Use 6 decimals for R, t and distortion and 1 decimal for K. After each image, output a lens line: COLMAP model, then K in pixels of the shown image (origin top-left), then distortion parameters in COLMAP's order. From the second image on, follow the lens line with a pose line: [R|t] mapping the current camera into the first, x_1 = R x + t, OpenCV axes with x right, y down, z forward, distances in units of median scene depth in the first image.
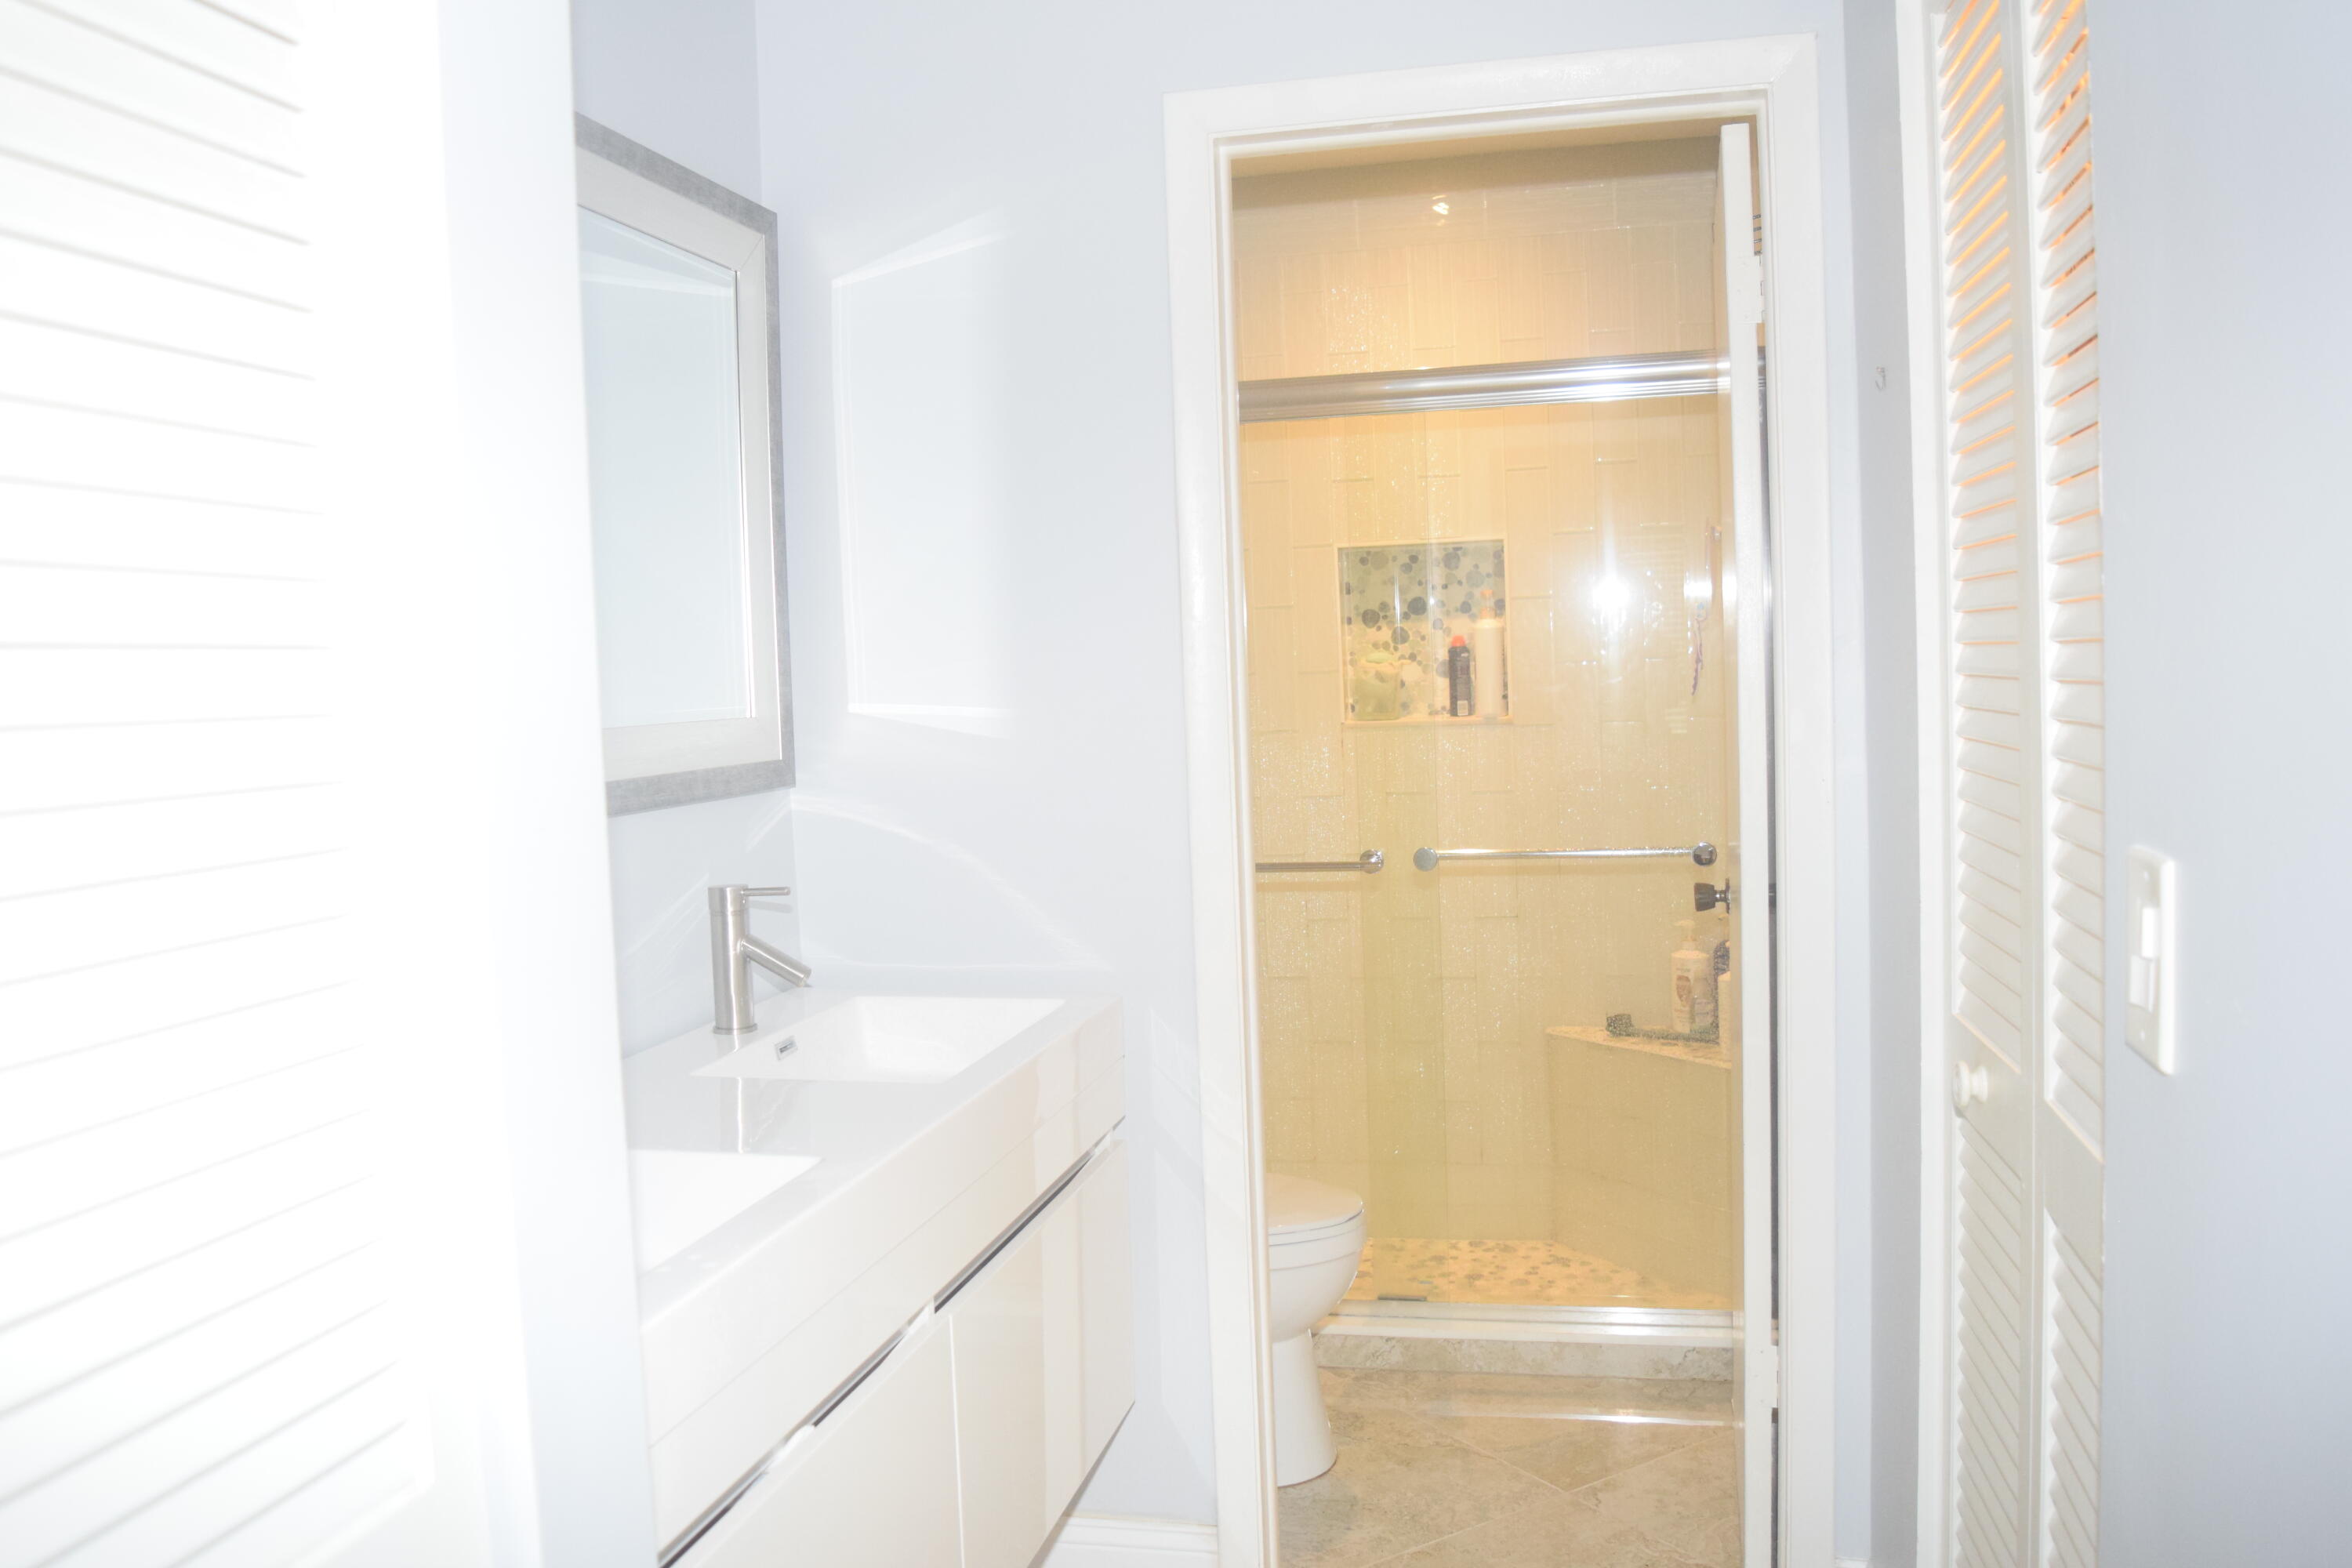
lens RADIAL K [[1861.7, 0, 1171.5], [0, 1861.7, 772.8], [0, 0, 1]] dist [-0.097997, 0.024354]
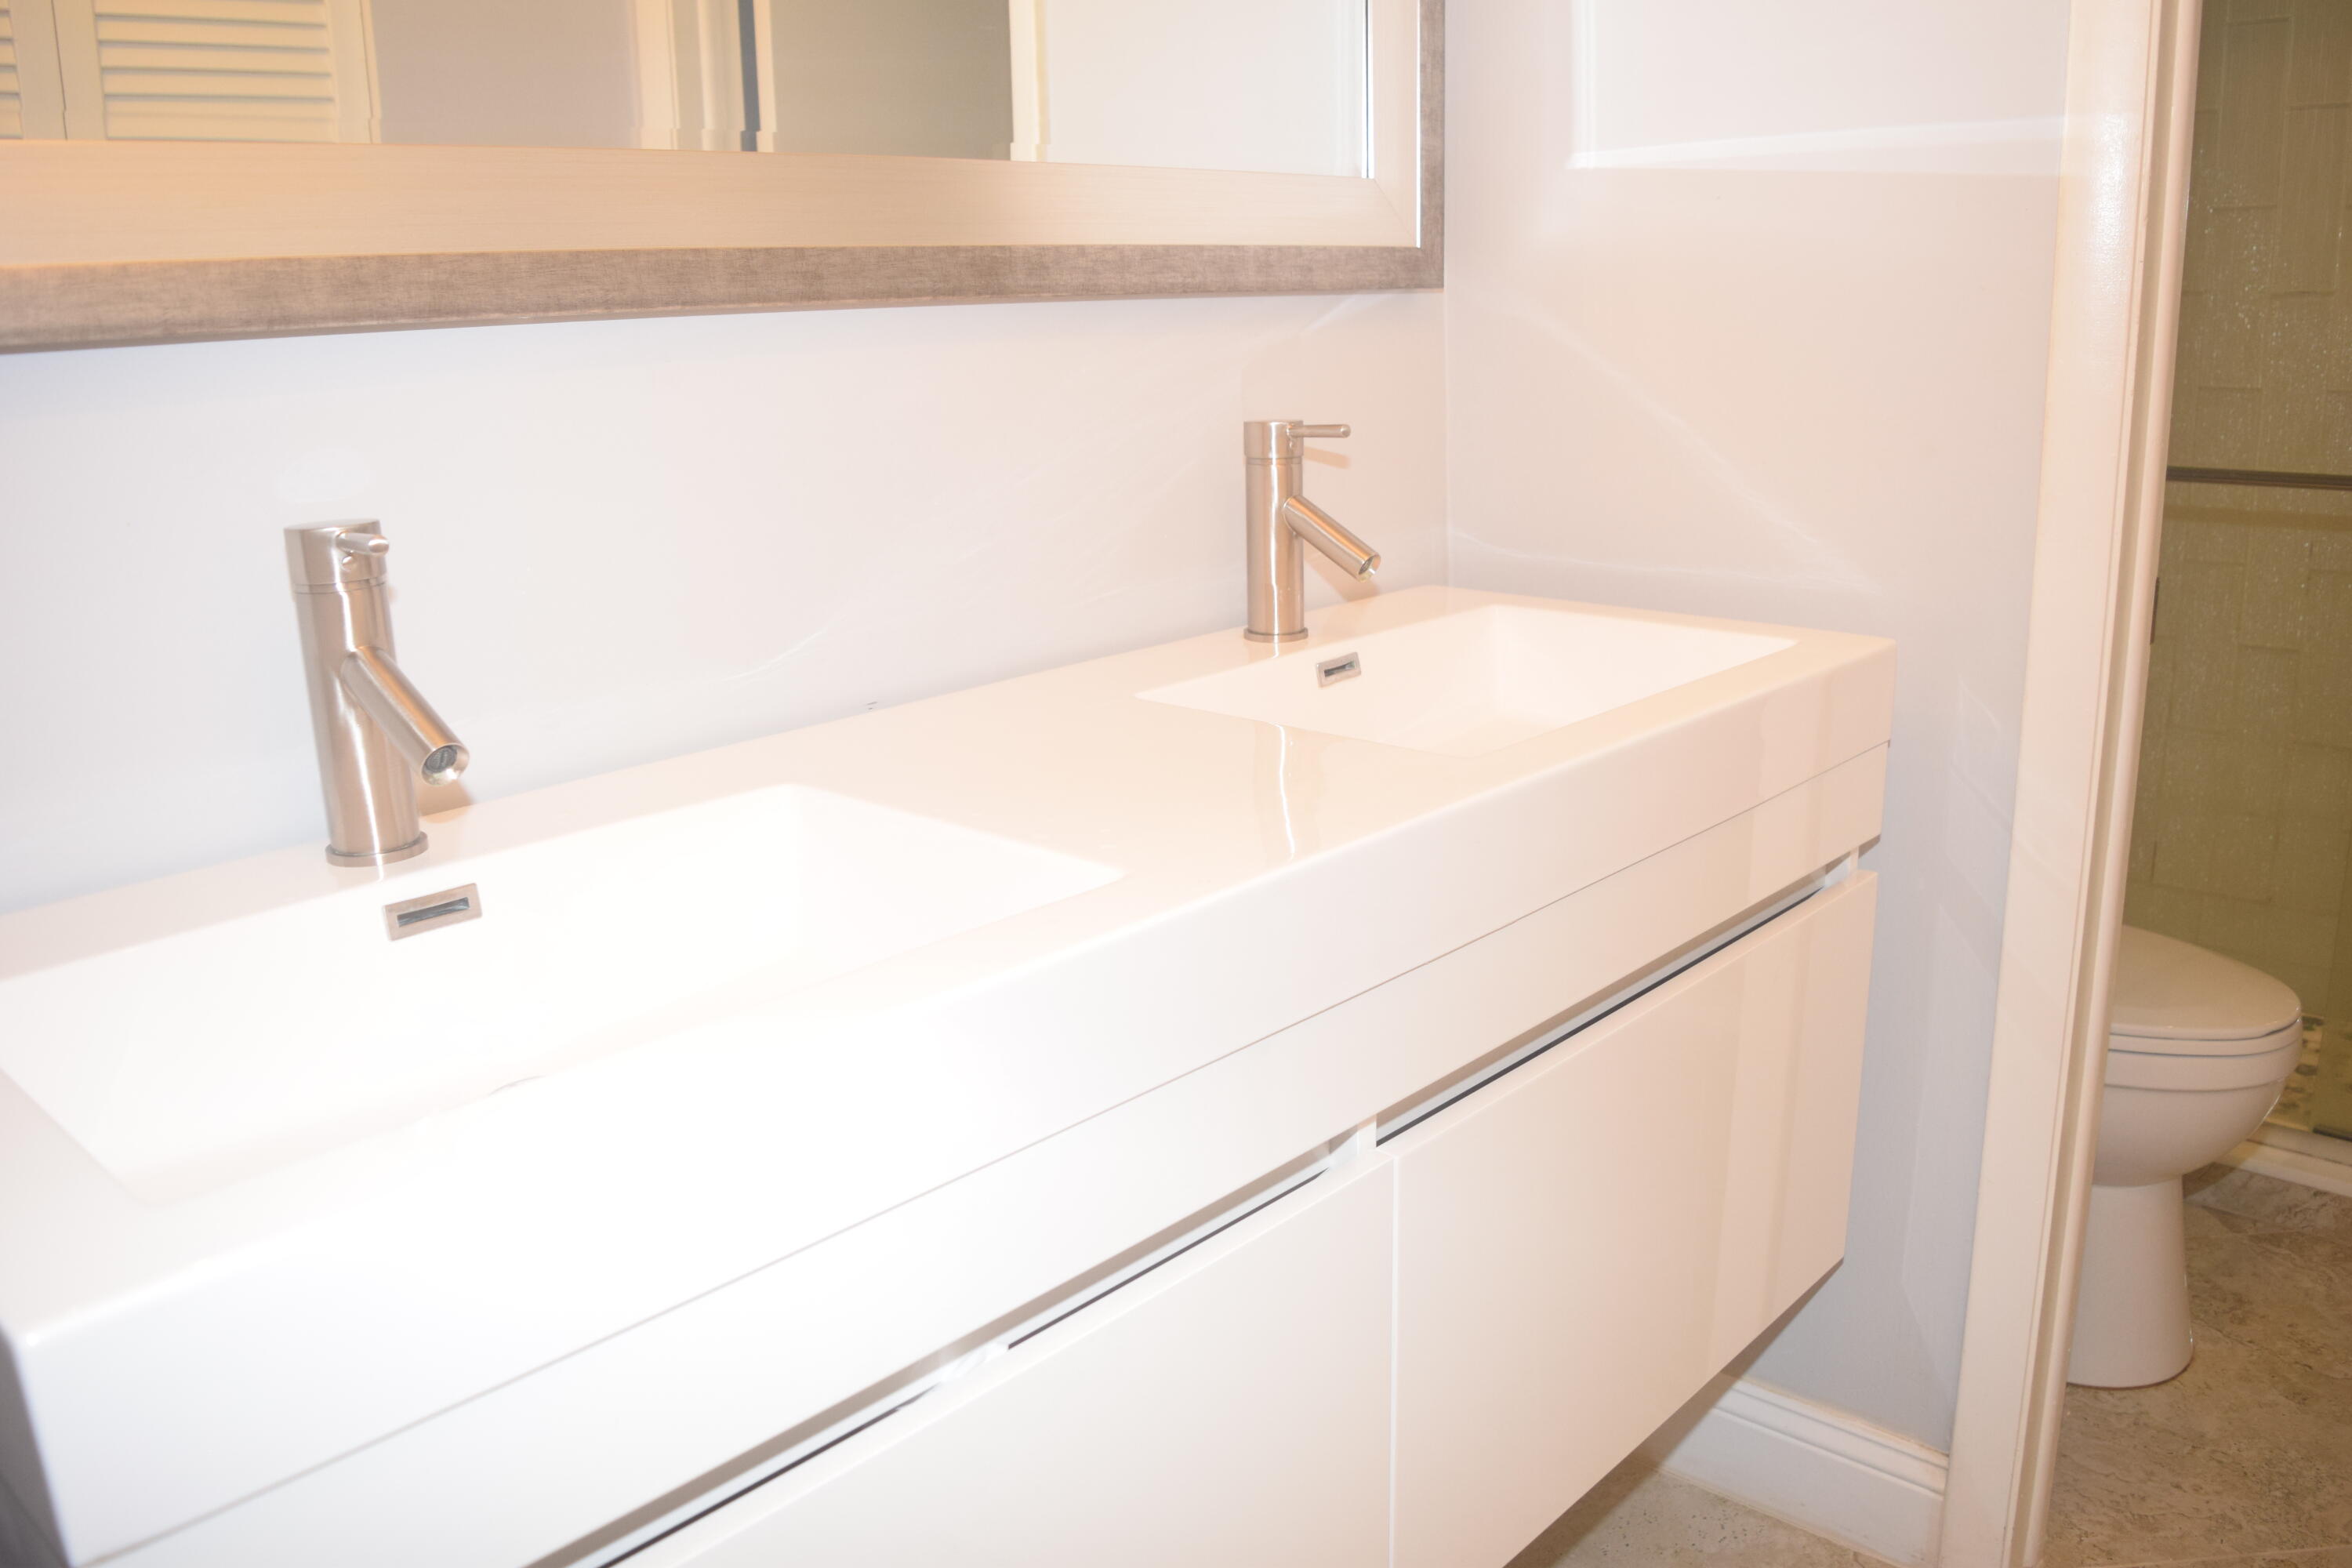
lens RADIAL K [[1861.7, 0, 1161.2], [0, 1861.7, 804.9], [0, 0, 1]] dist [-0.097997, 0.024354]
pose [[0.867300, 0.139333, -0.477888, 0.057494], [-0.028614, 0.972395, 0.231580, 0.037817], [0.496963, -0.187175, 0.847345, 0.346800]]
